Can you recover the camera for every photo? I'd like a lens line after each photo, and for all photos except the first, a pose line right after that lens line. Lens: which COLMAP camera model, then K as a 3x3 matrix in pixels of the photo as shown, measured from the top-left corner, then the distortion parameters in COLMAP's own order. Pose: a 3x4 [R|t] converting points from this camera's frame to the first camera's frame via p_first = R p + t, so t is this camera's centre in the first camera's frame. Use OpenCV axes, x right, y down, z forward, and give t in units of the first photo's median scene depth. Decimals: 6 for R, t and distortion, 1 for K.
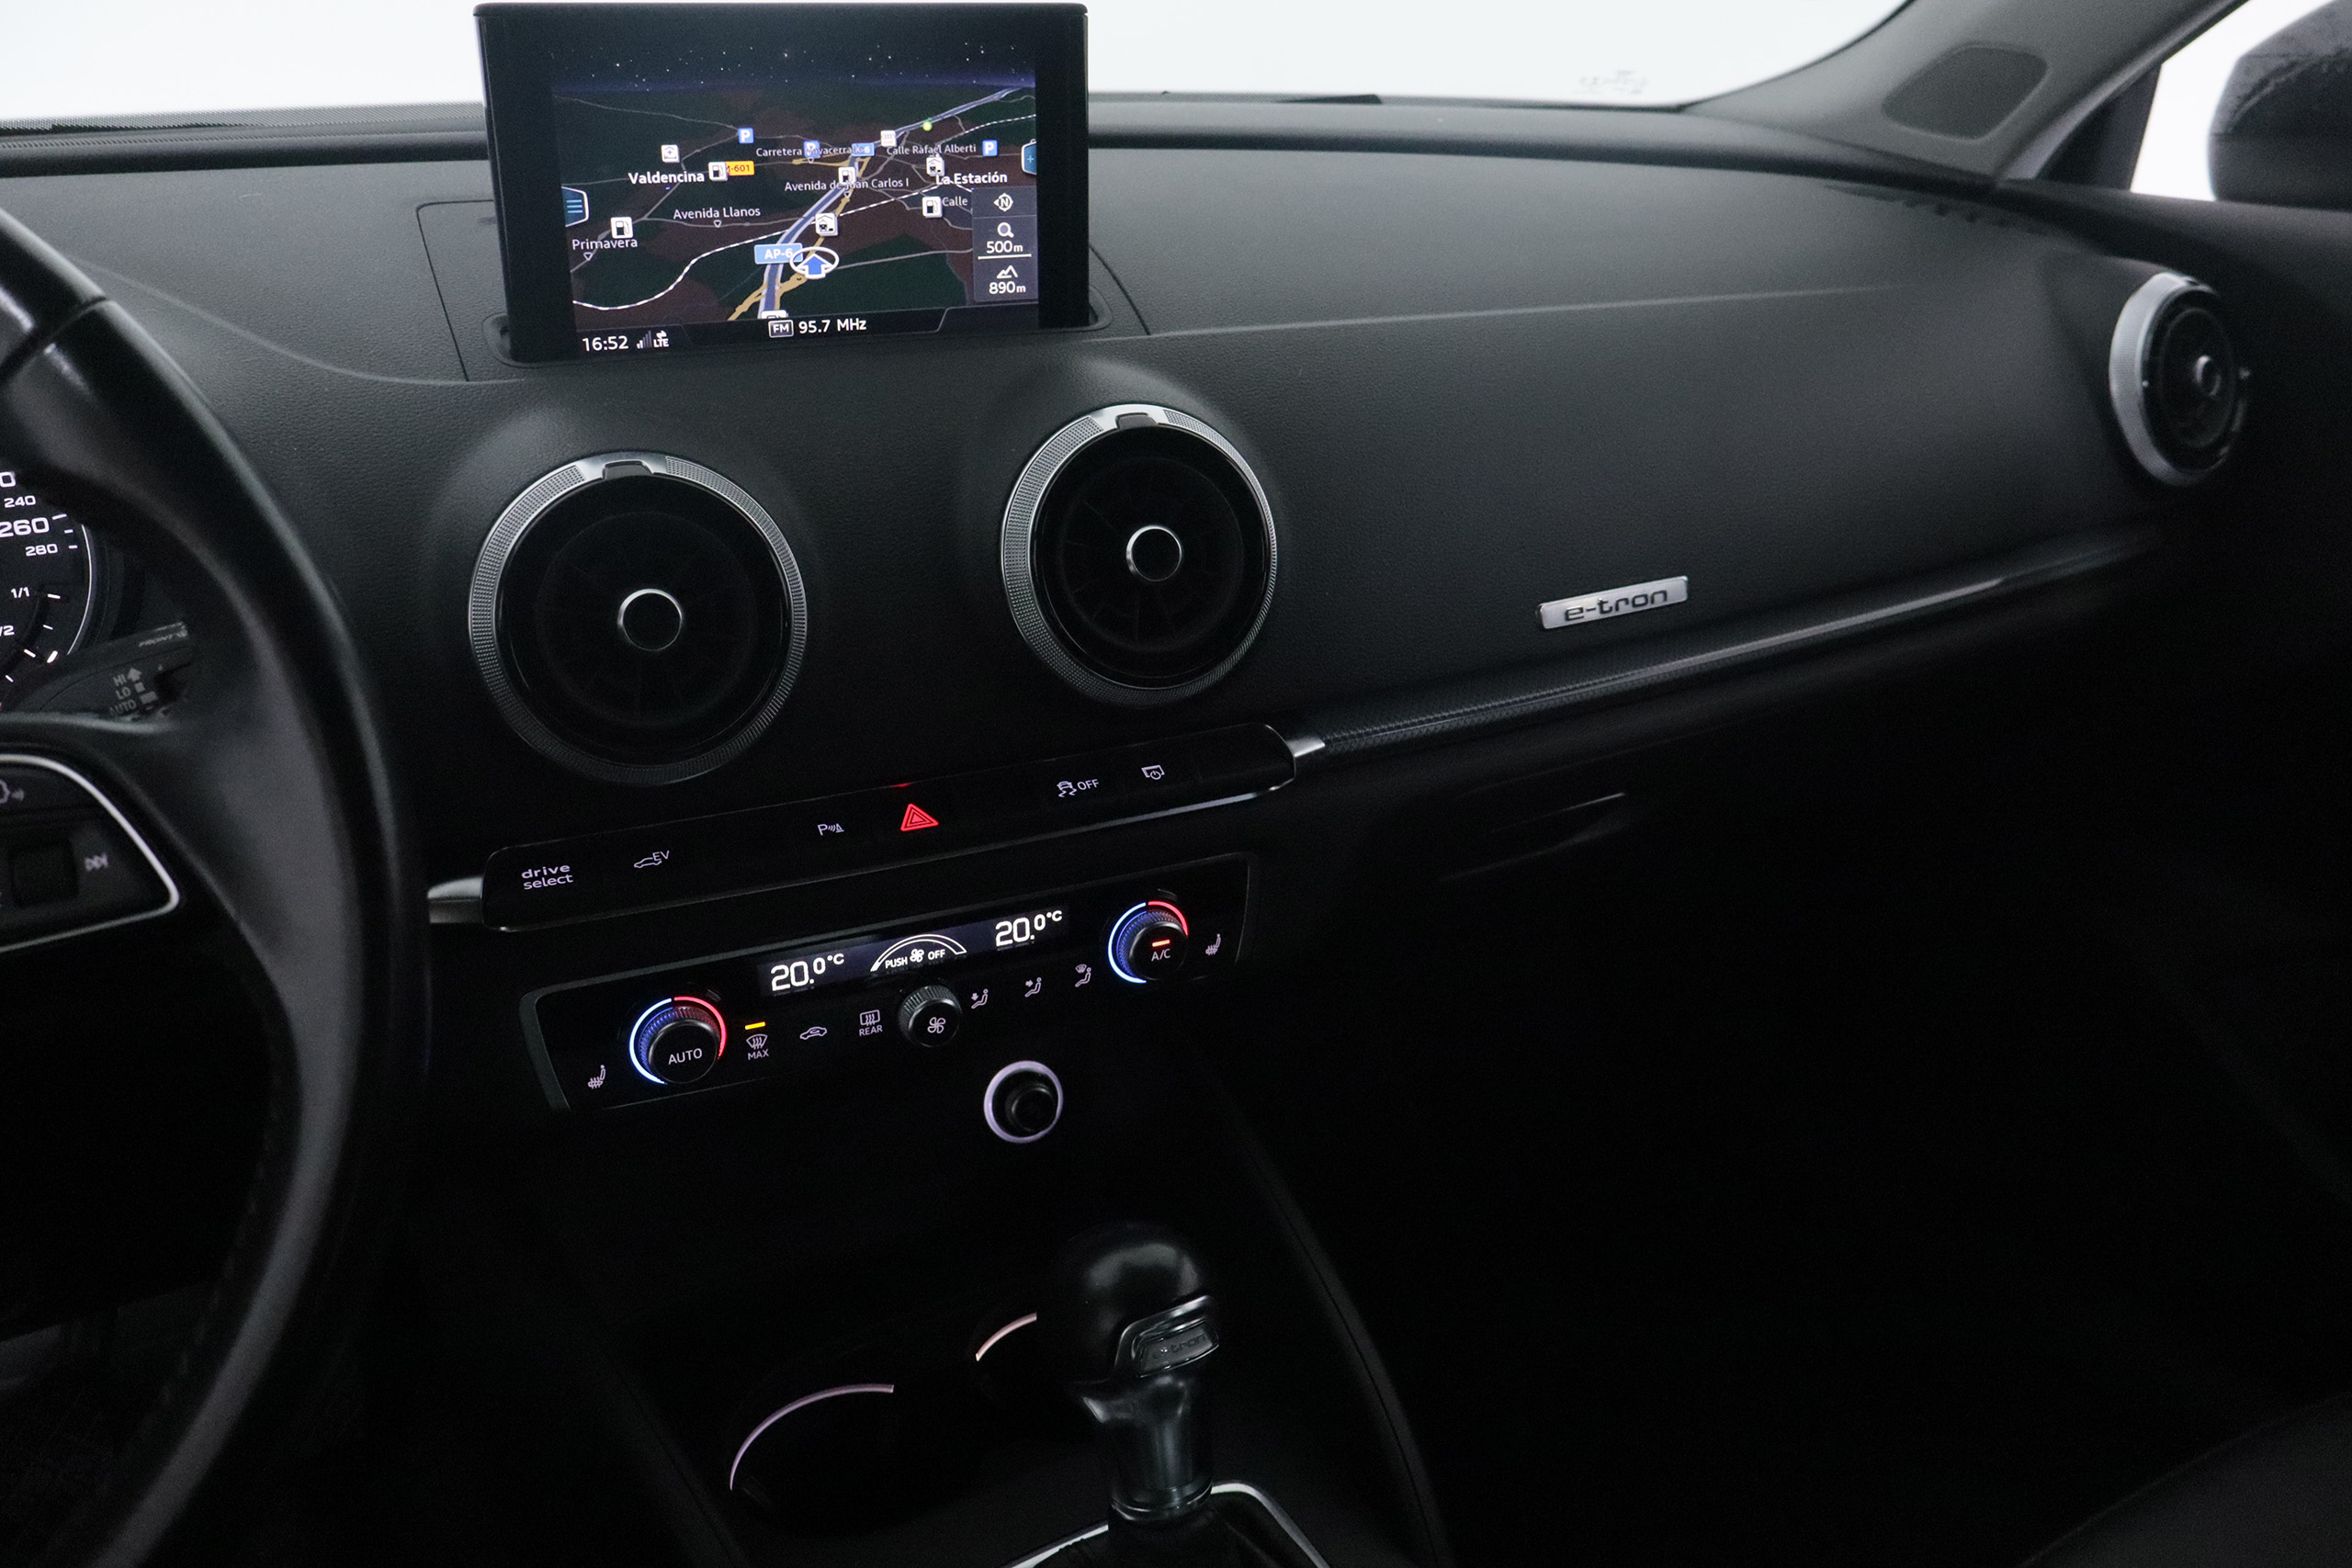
lens RADIAL K [[2001.2, 0, 1166.8], [0, 2001.2, 790.3], [0, 0, 1]] dist [-0.008700, 0.037570]
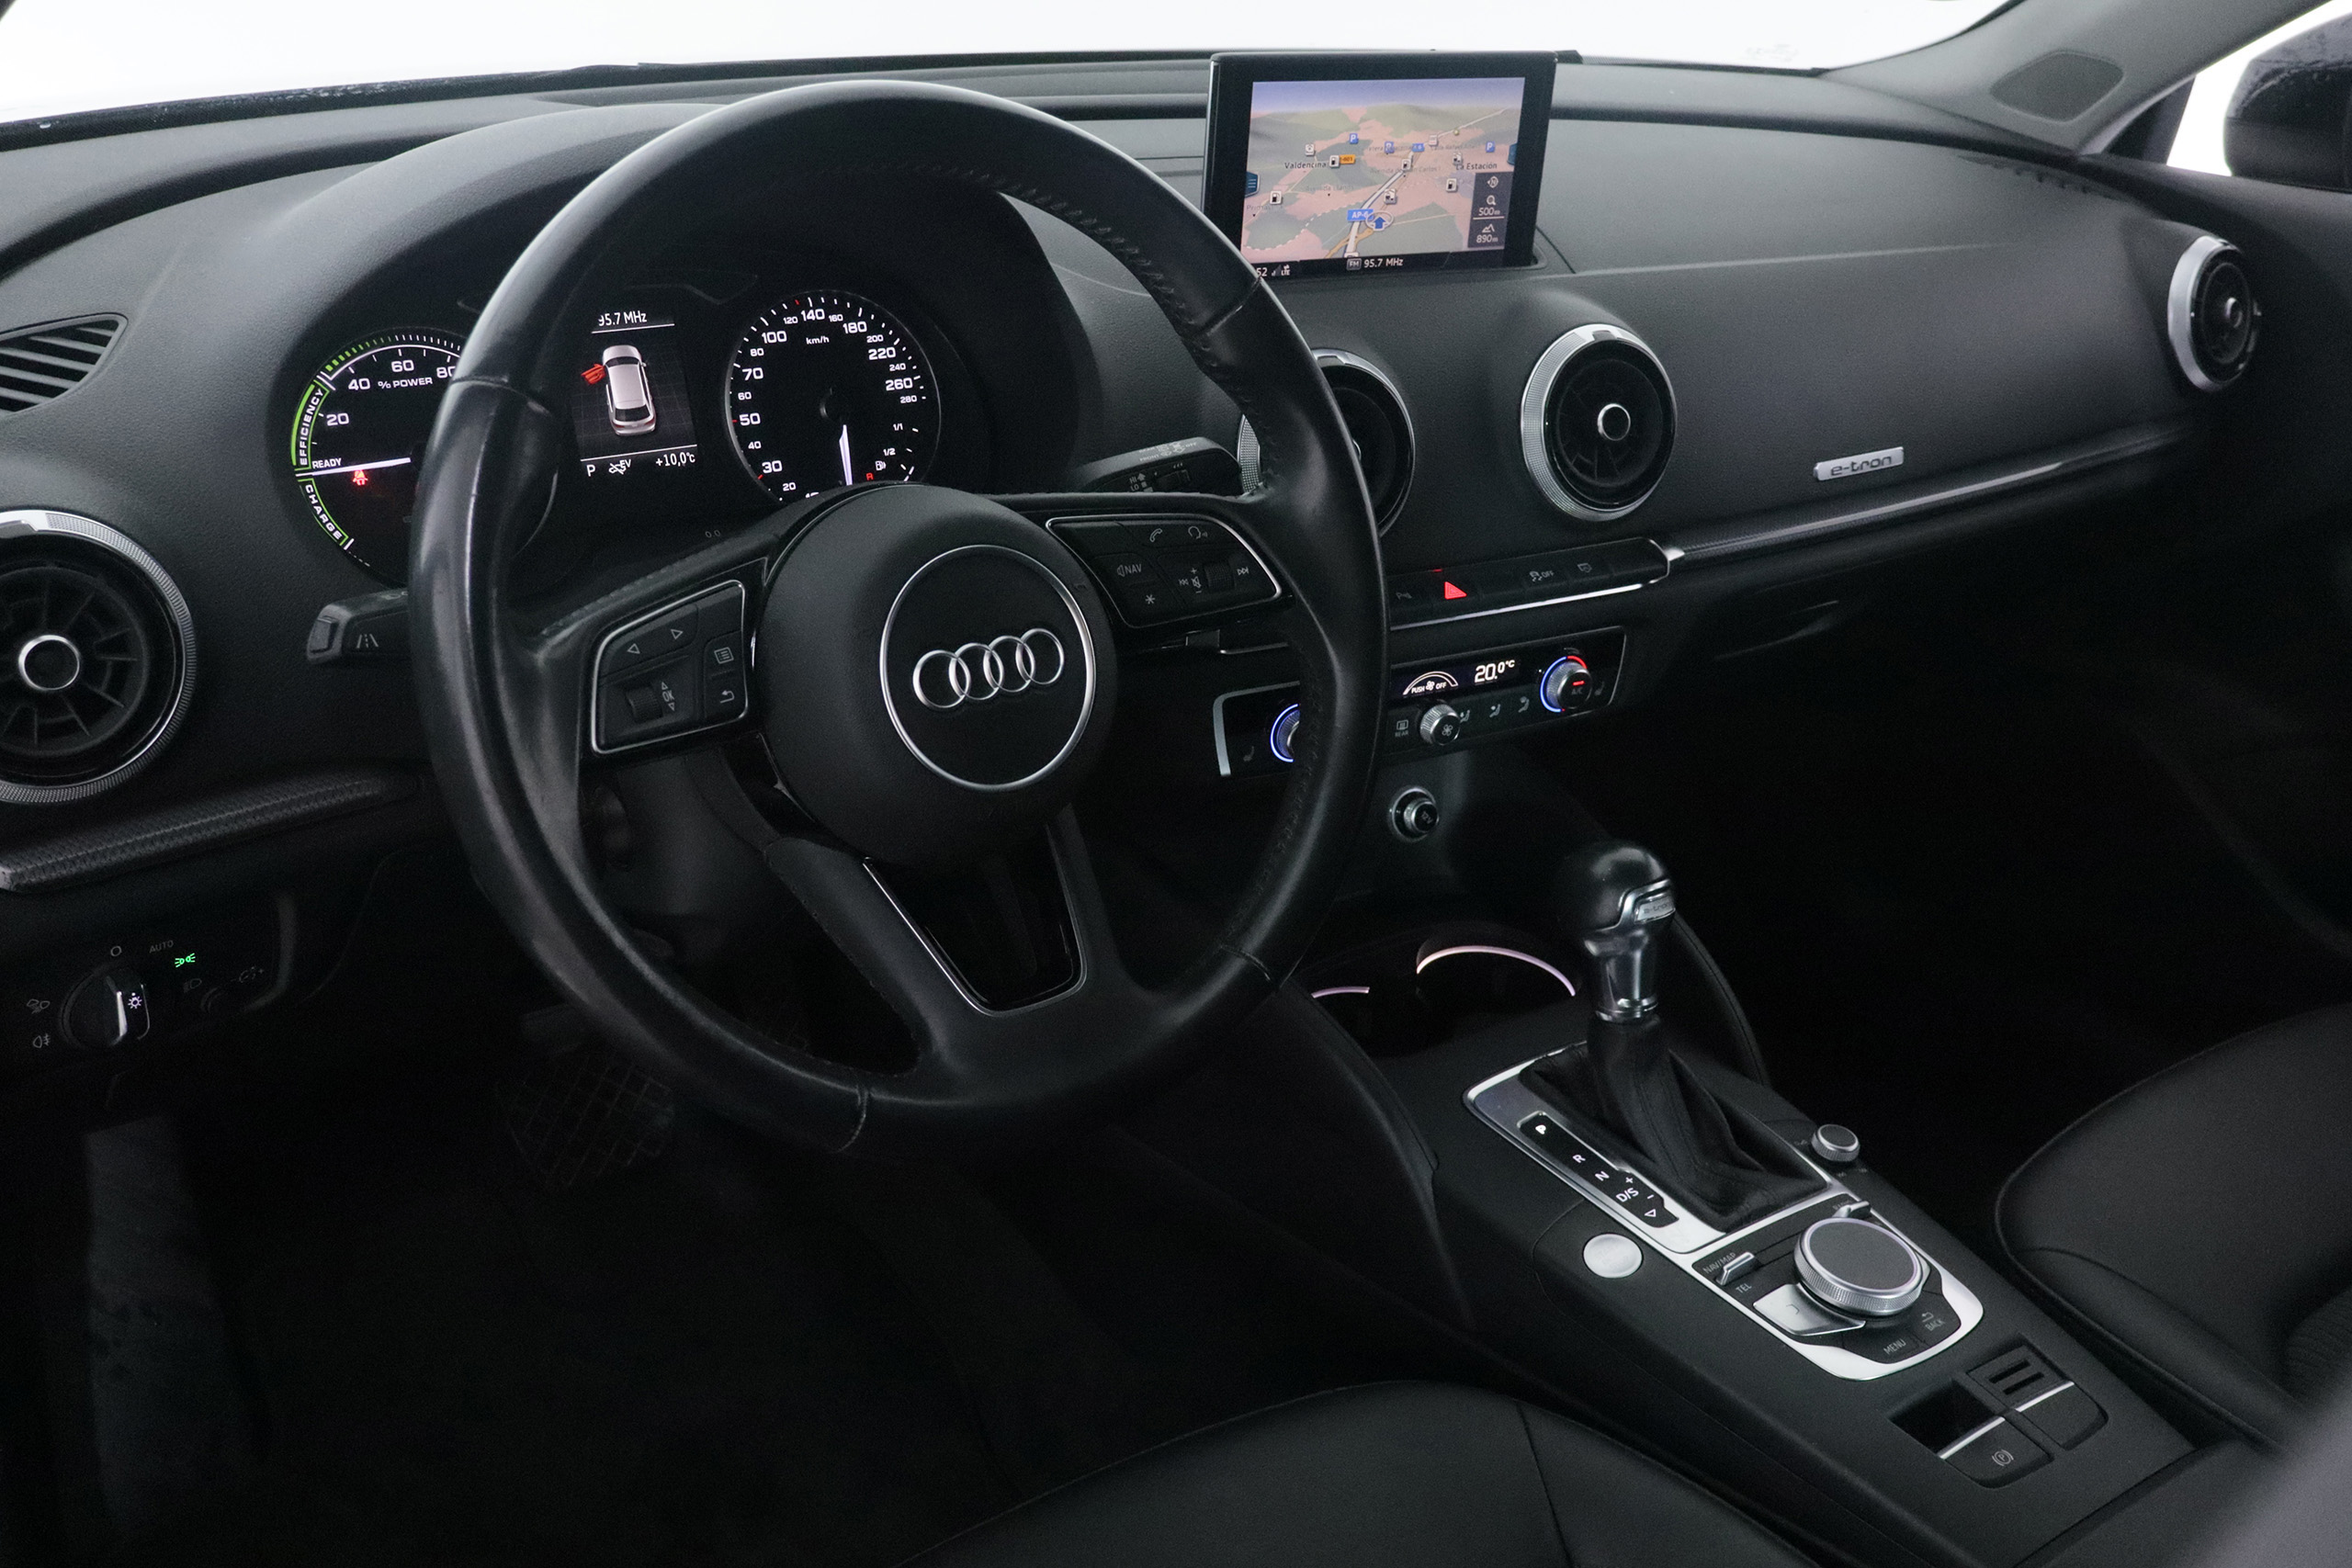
lens RADIAL K [[2262.4, 0, 1176.2], [0, 2262.4, 801.1], [0, 0, 1]] dist [0.043388, 0.000000]
pose [[0.994386, 0.011283, 0.105206, -0.475538], [-0.016254, 0.998786, 0.046511, 0.089593], [-0.104553, -0.047960, 0.993362, -0.659801]]
